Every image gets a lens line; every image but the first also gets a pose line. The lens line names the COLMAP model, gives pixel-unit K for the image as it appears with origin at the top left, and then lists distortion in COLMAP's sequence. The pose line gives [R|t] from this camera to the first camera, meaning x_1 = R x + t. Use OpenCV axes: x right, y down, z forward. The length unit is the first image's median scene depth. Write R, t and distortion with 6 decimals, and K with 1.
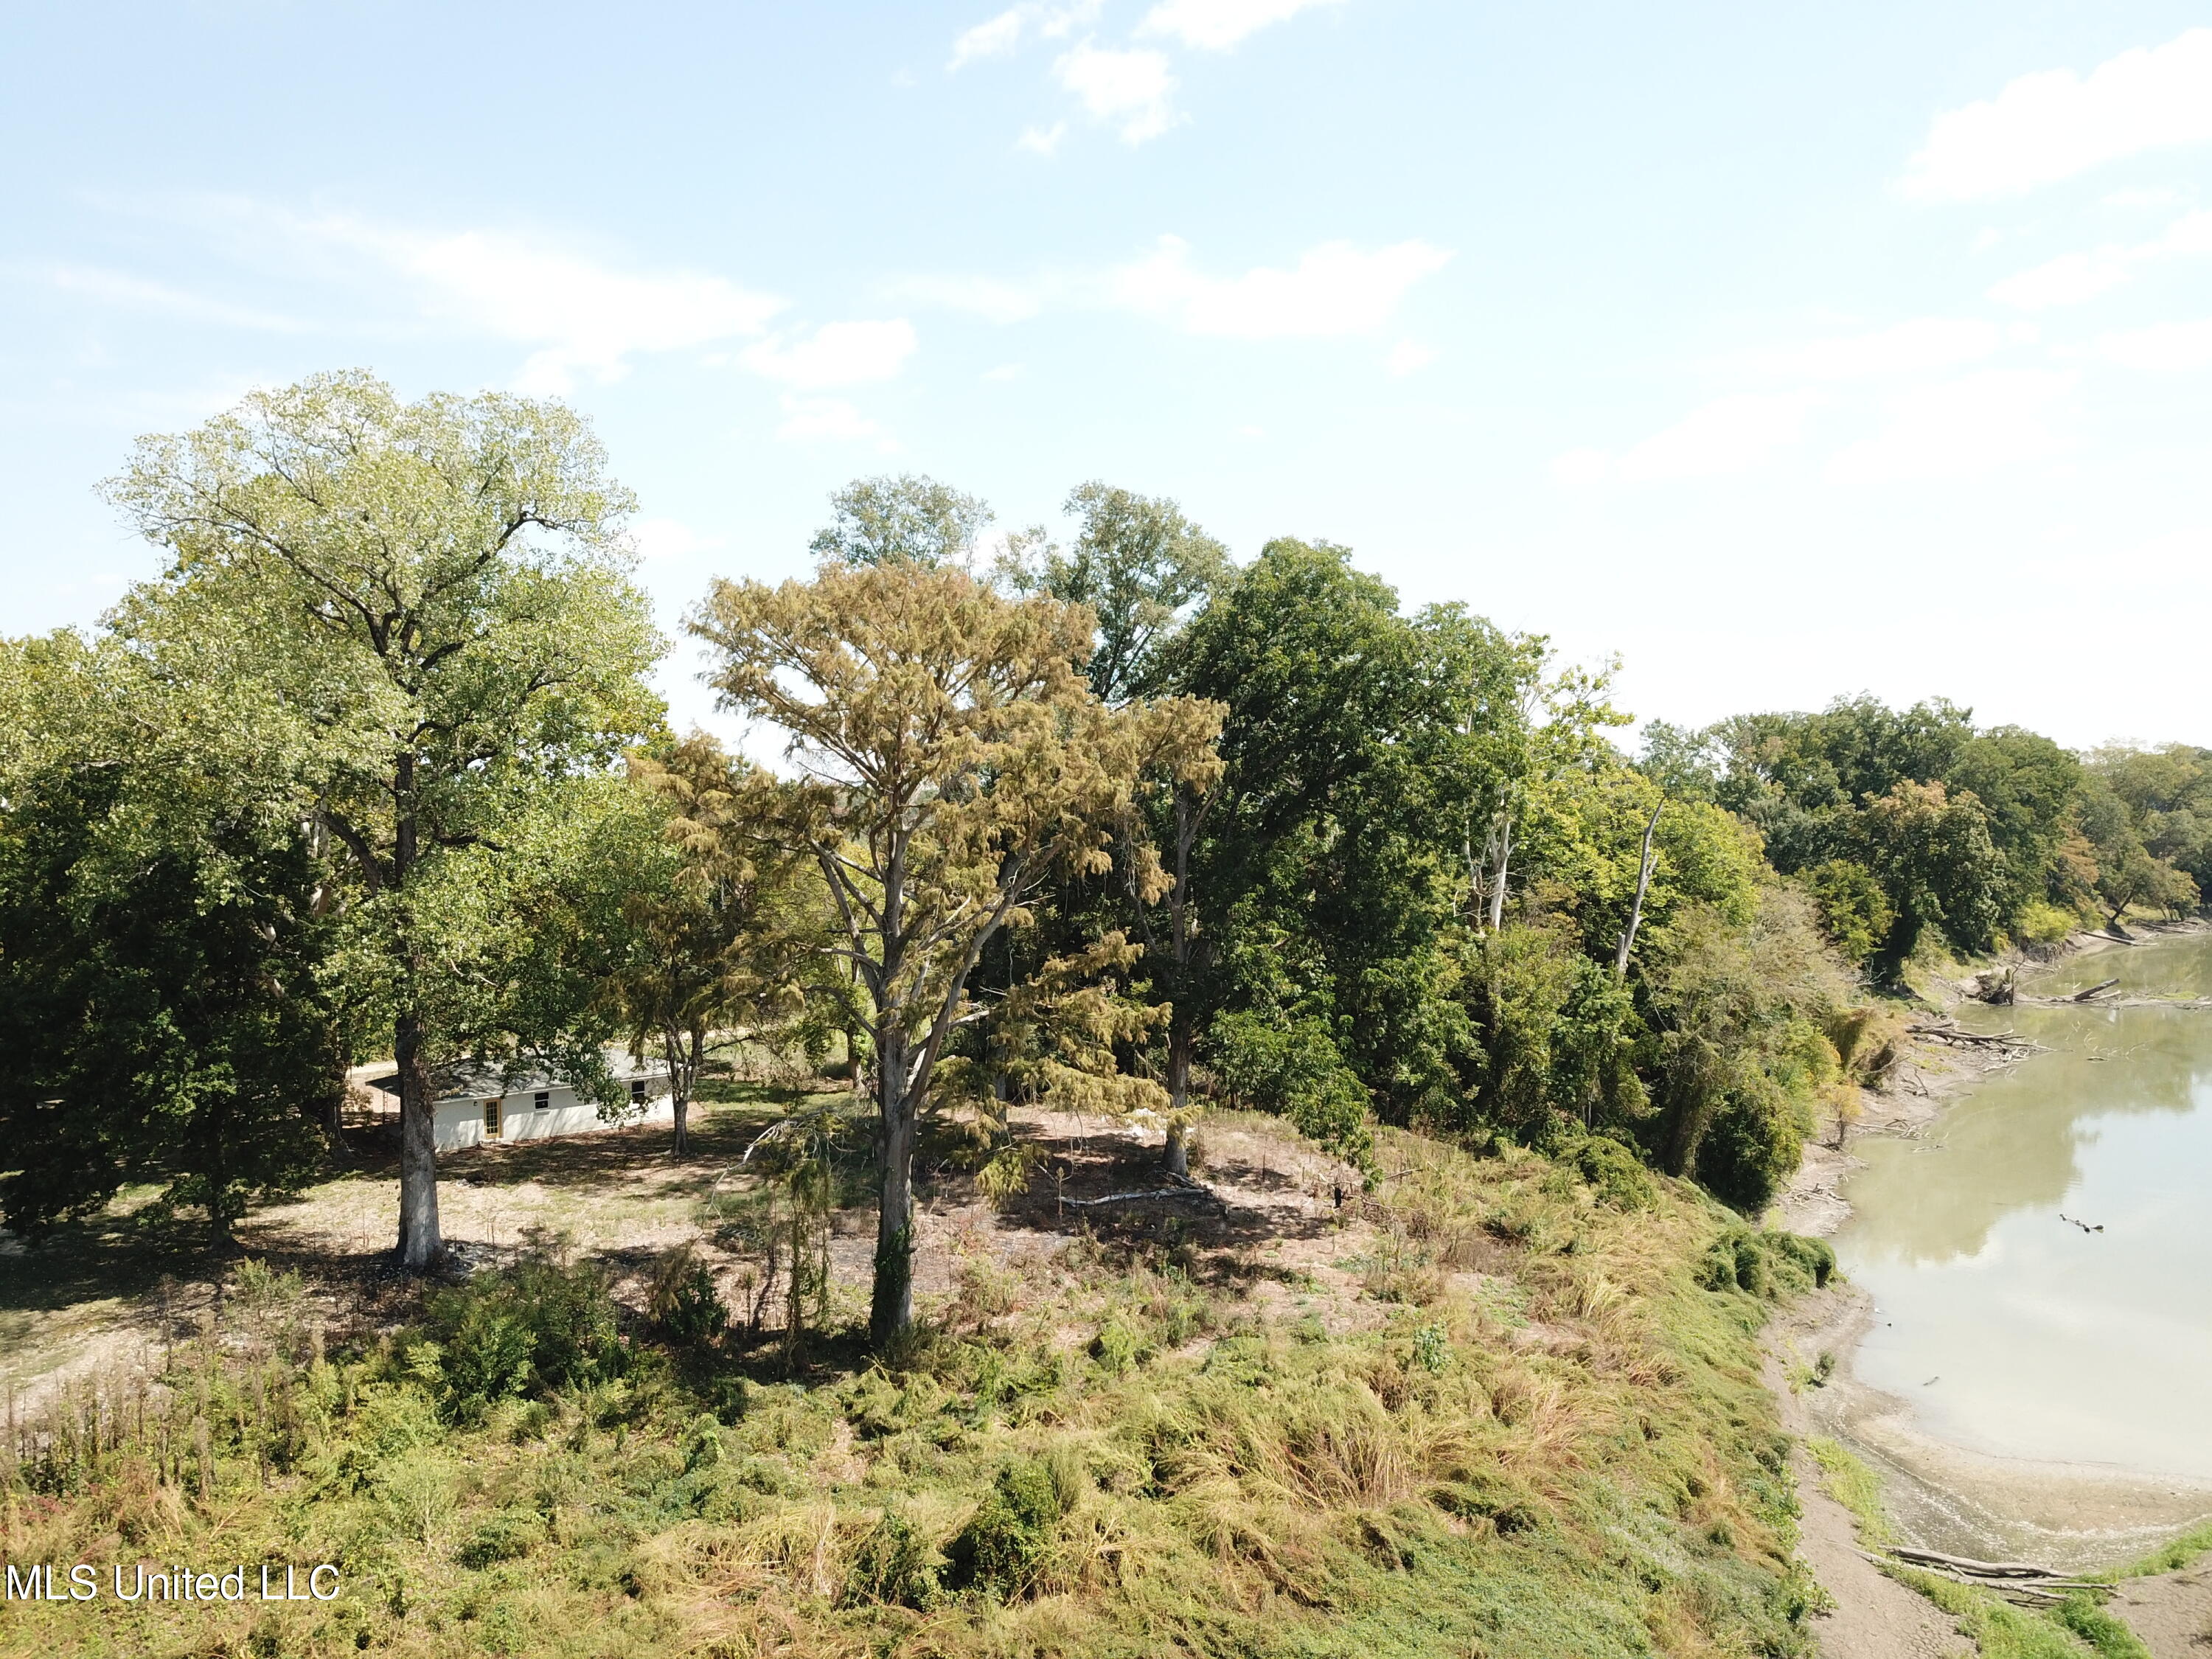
lens RADIAL K [[1691.9, 0, 1106.0], [0, 1691.9, 829.5], [0, 0, 1]] dist [0.015215, -0.016040]
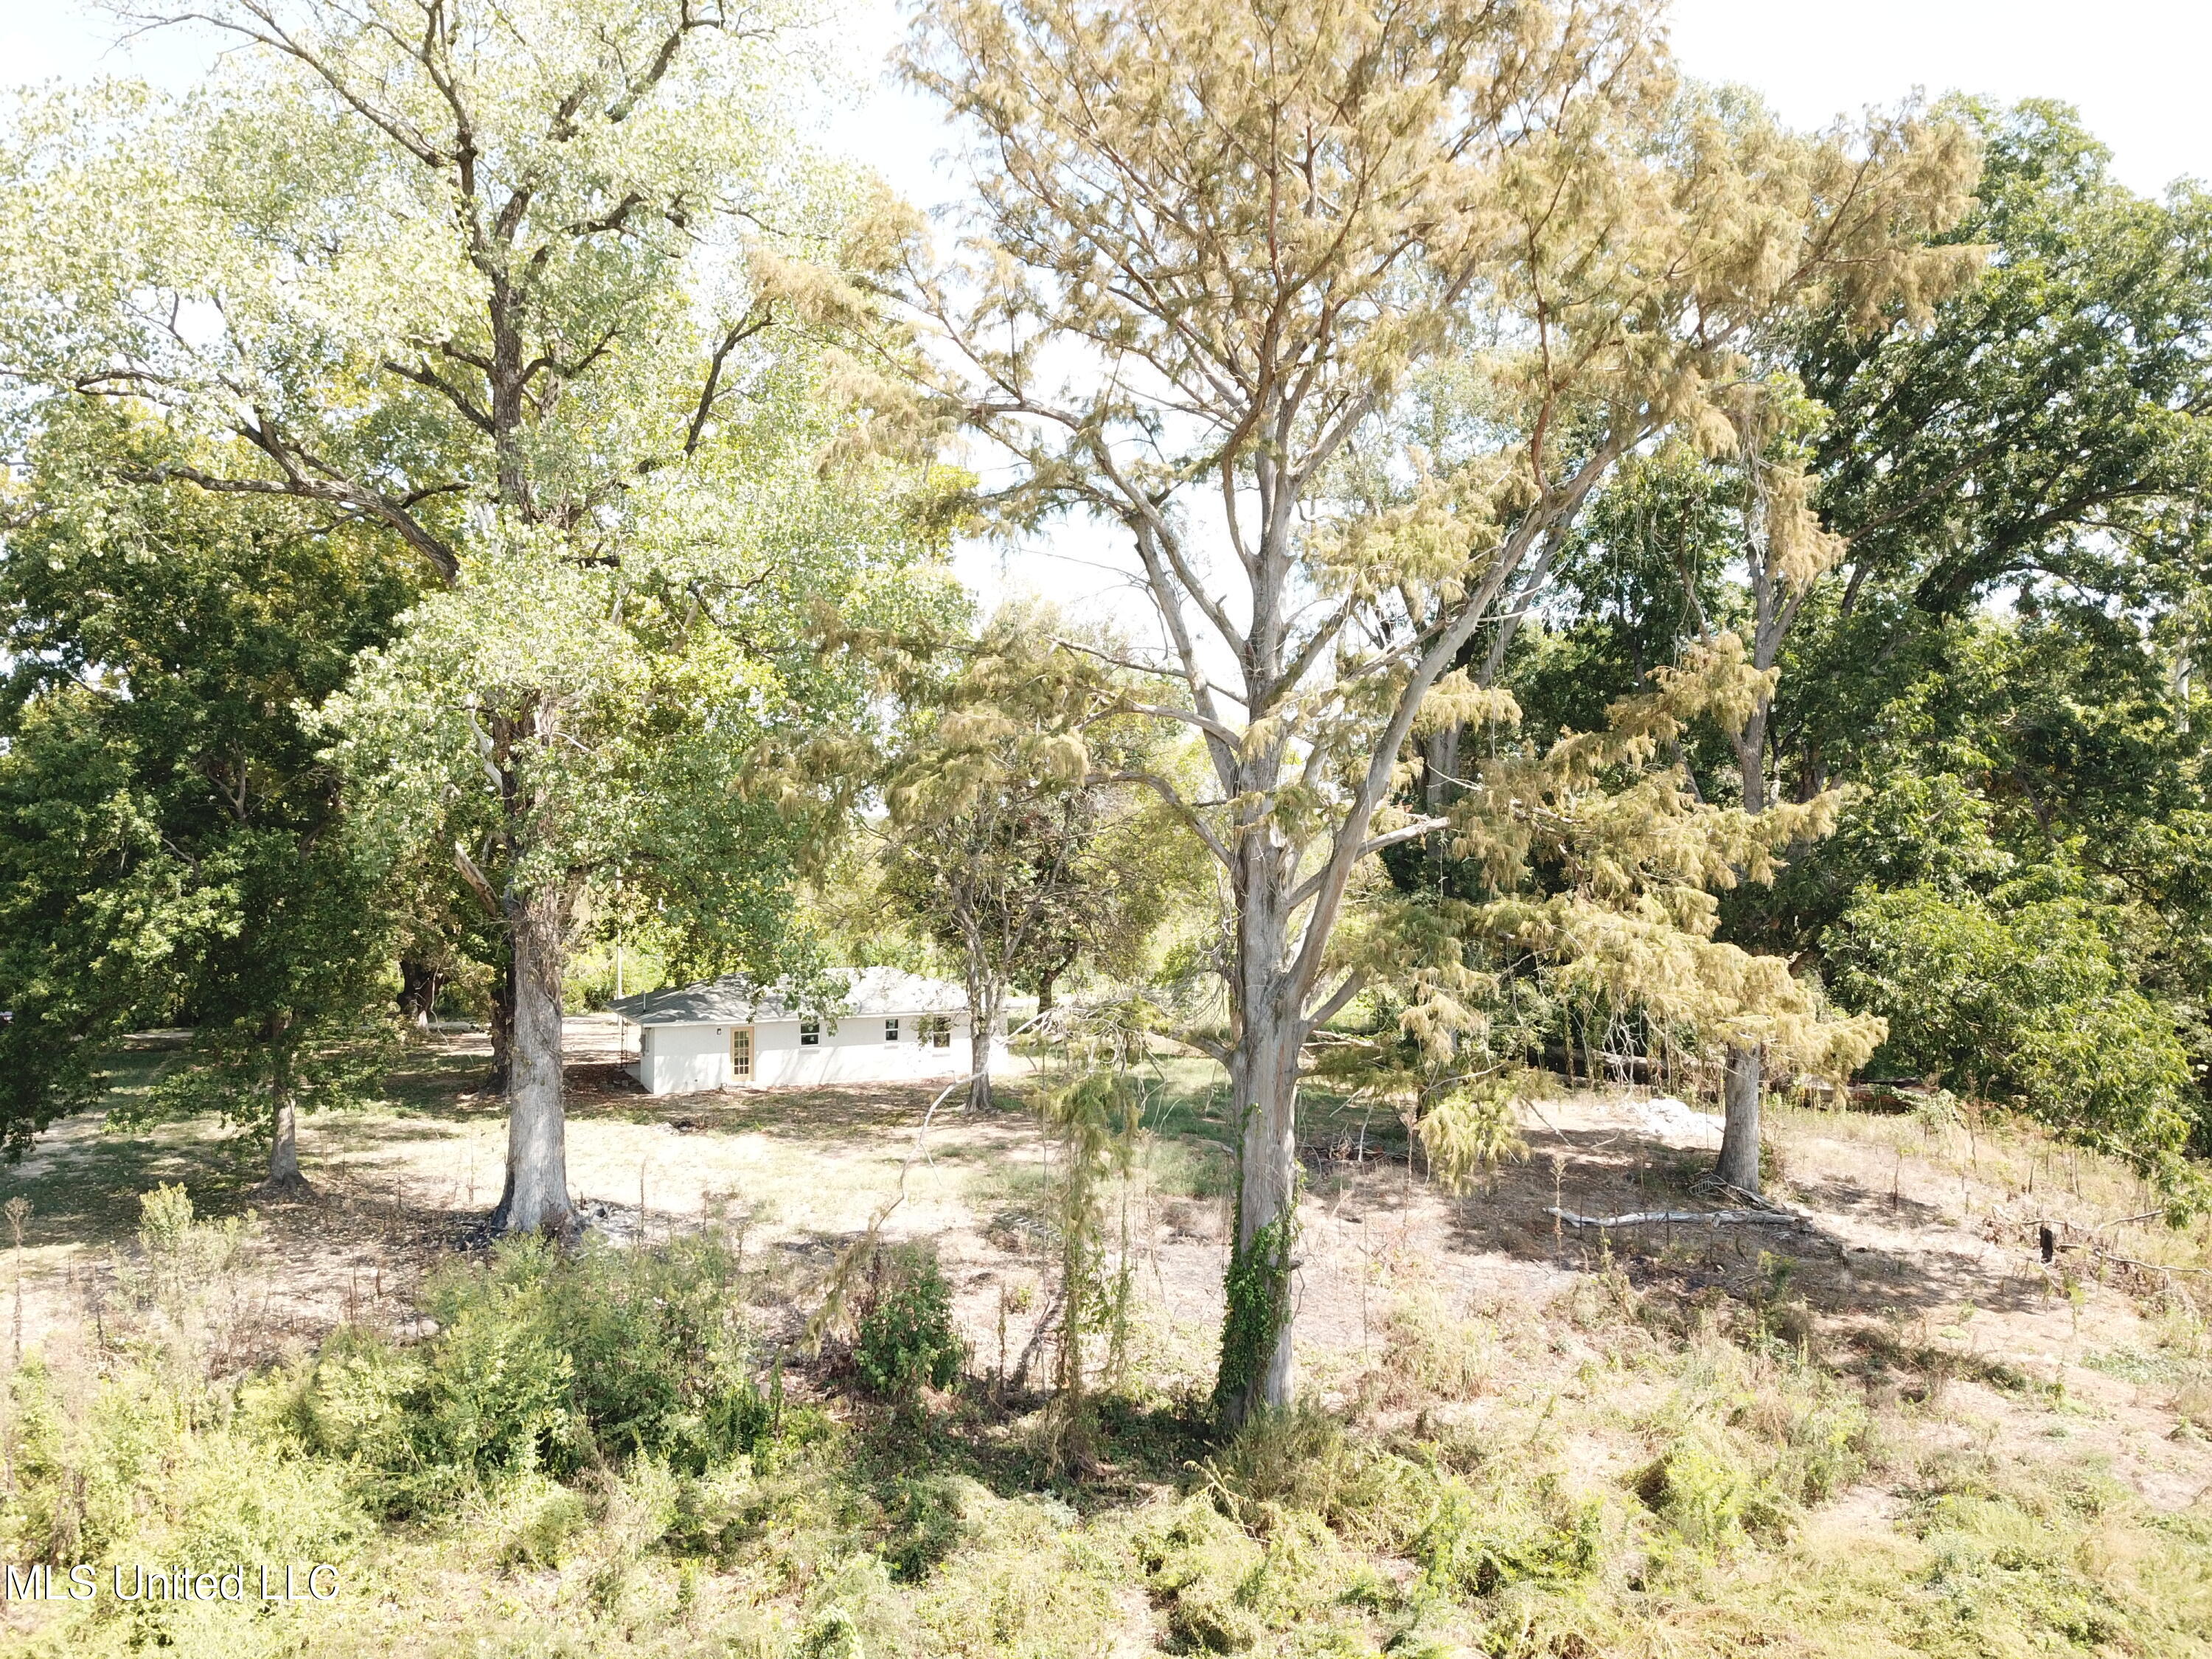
lens RADIAL K [[1691.9, 0, 1106.0], [0, 1691.9, 829.5], [0, 0, 1]] dist [0.015215, -0.016040]
pose [[0.967936, 0.012205, -0.250901, -0.037071], [-0.019001, 0.999515, -0.024684, 0.117105], [0.250478, 0.028660, 0.967698, 0.433004]]
